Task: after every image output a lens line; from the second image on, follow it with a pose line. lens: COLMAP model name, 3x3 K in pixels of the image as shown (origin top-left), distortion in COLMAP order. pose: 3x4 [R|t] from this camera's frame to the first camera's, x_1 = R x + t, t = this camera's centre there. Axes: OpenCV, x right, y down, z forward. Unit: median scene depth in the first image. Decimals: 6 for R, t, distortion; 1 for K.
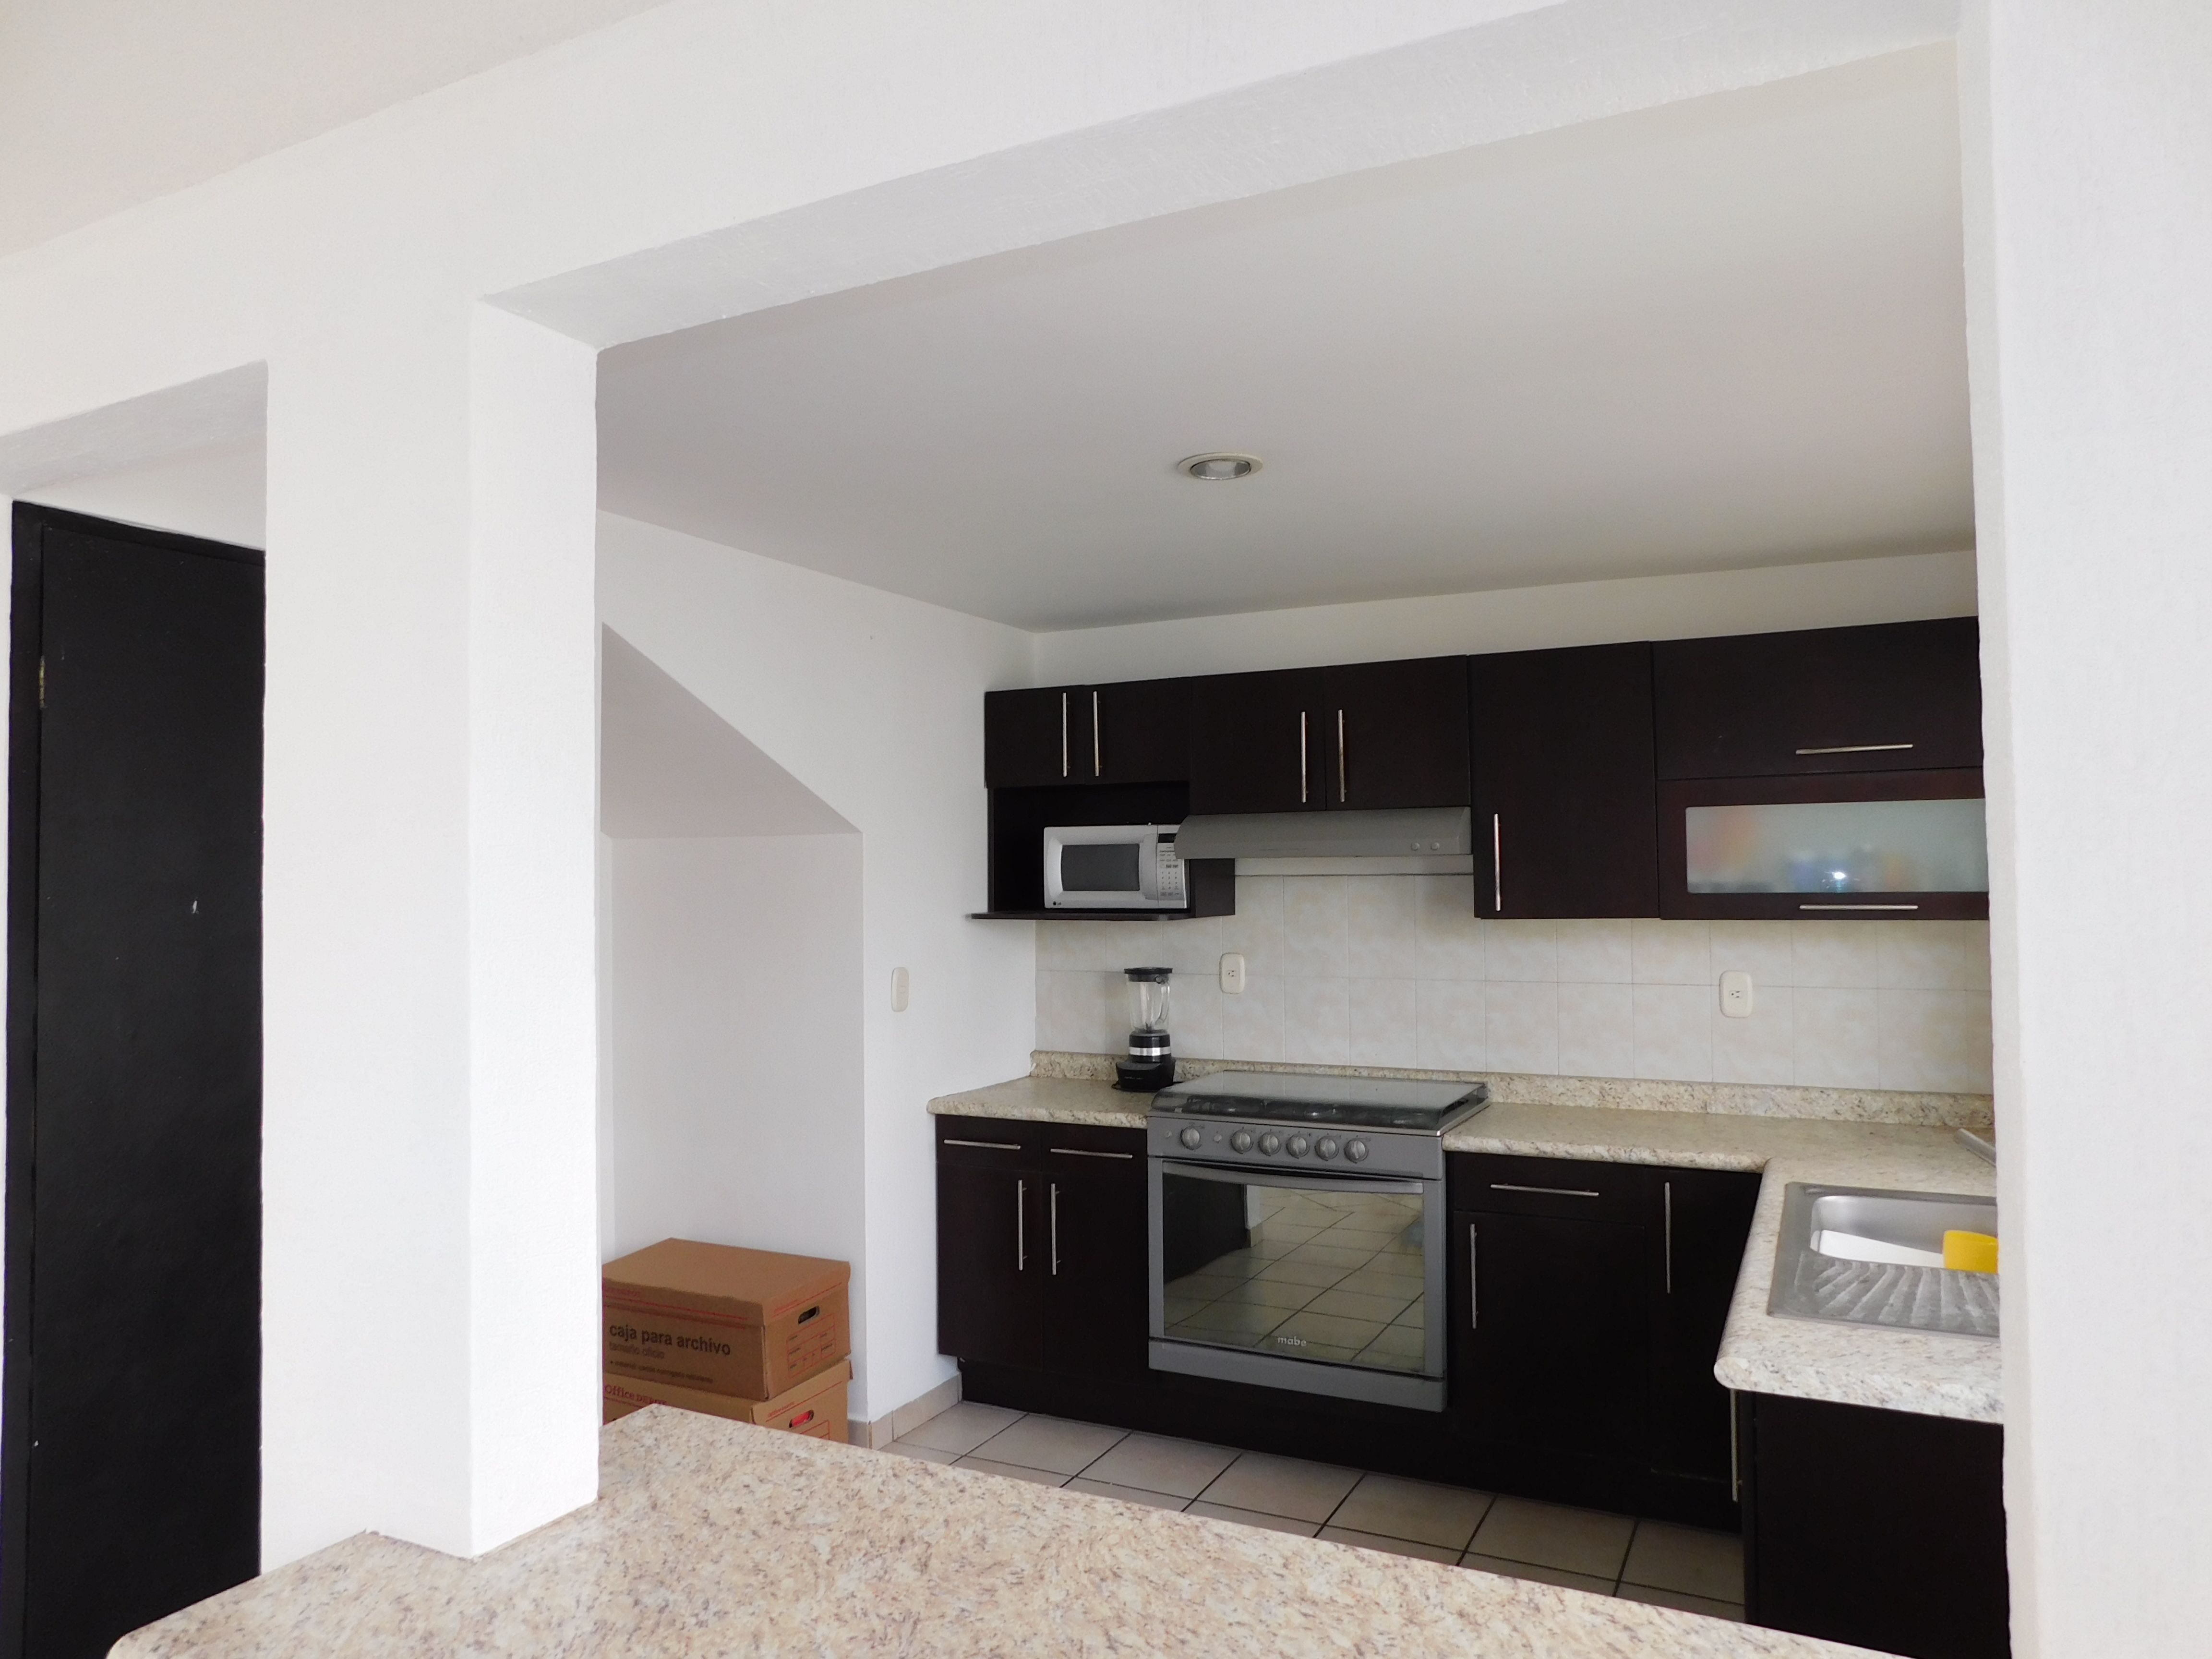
lens RADIAL K [[1474.8, 0, 1106.0], [0, 1474.8, 829.5], [0, 0, 1]] dist [-0.043816, 0.054194]
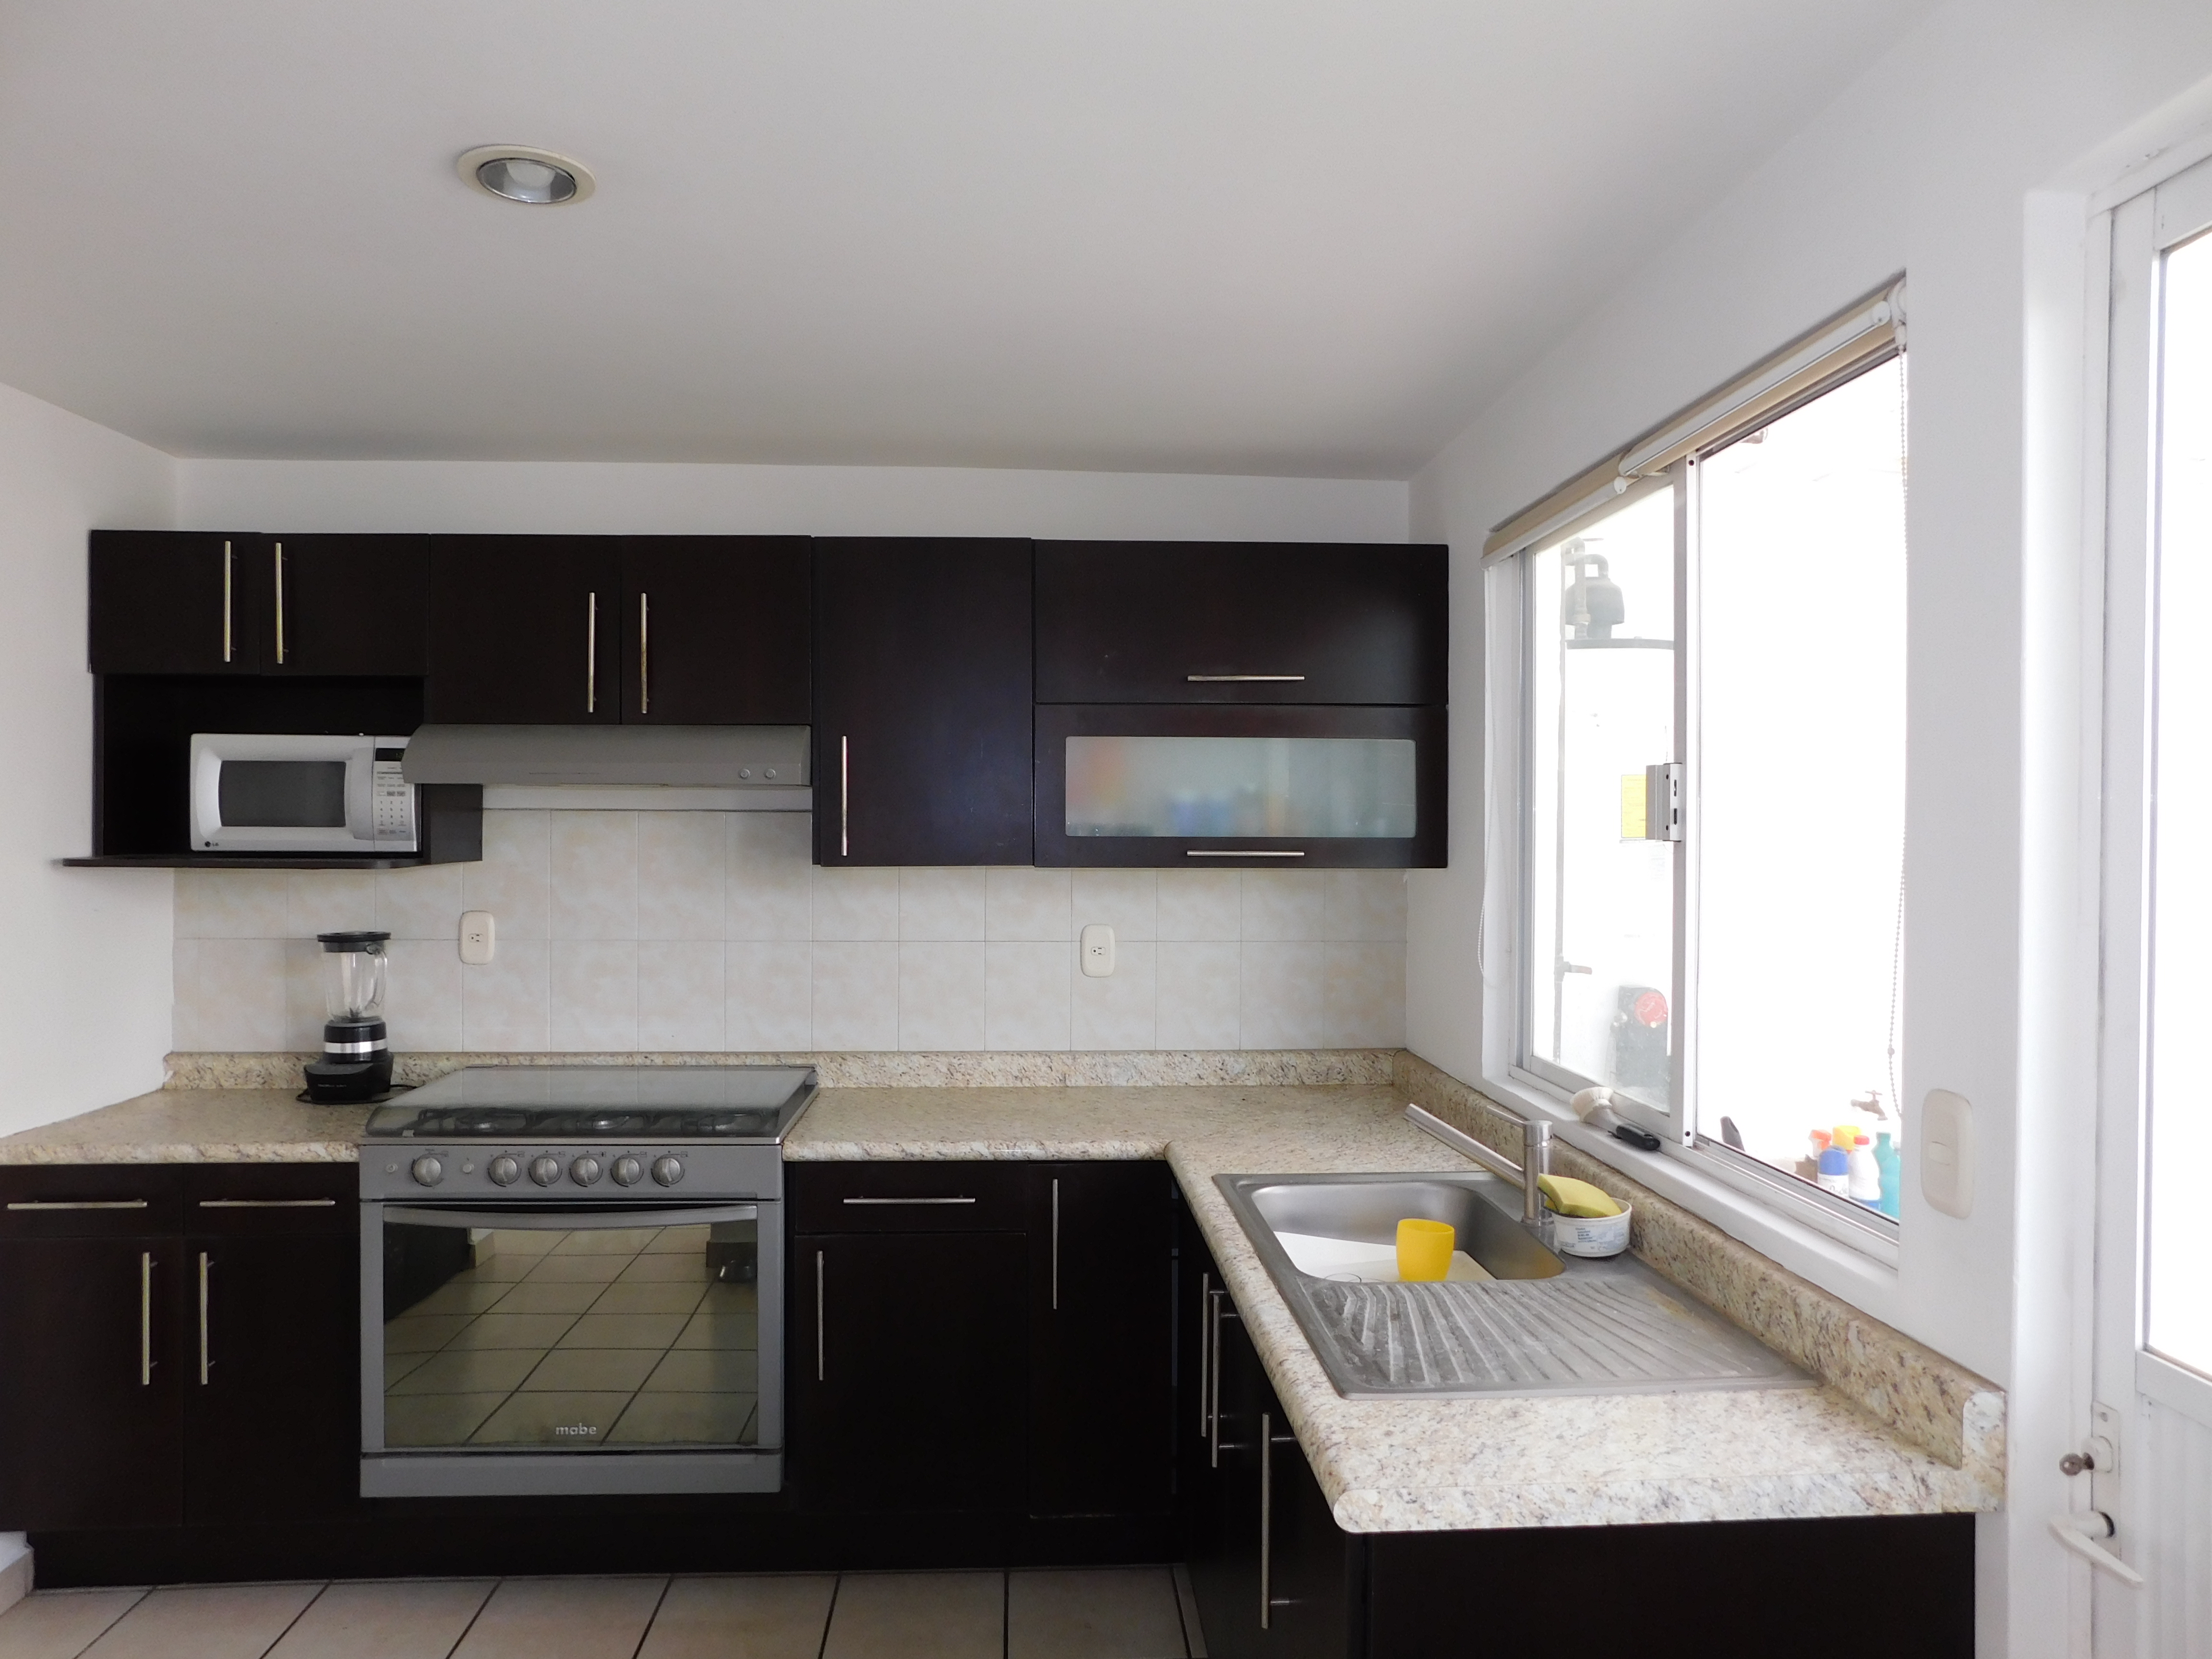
lens RADIAL K [[1473.9, 0, 1098.6], [0, 1473.9, 829.9], [0, 0, 1]] dist [-0.053821, 0.050251]
pose [[0.864971, 0.010126, 0.501719, -0.017666], [-0.029297, 0.999110, 0.030343, 0.011786], [-0.500965, -0.040945, 0.864498, 0.224020]]
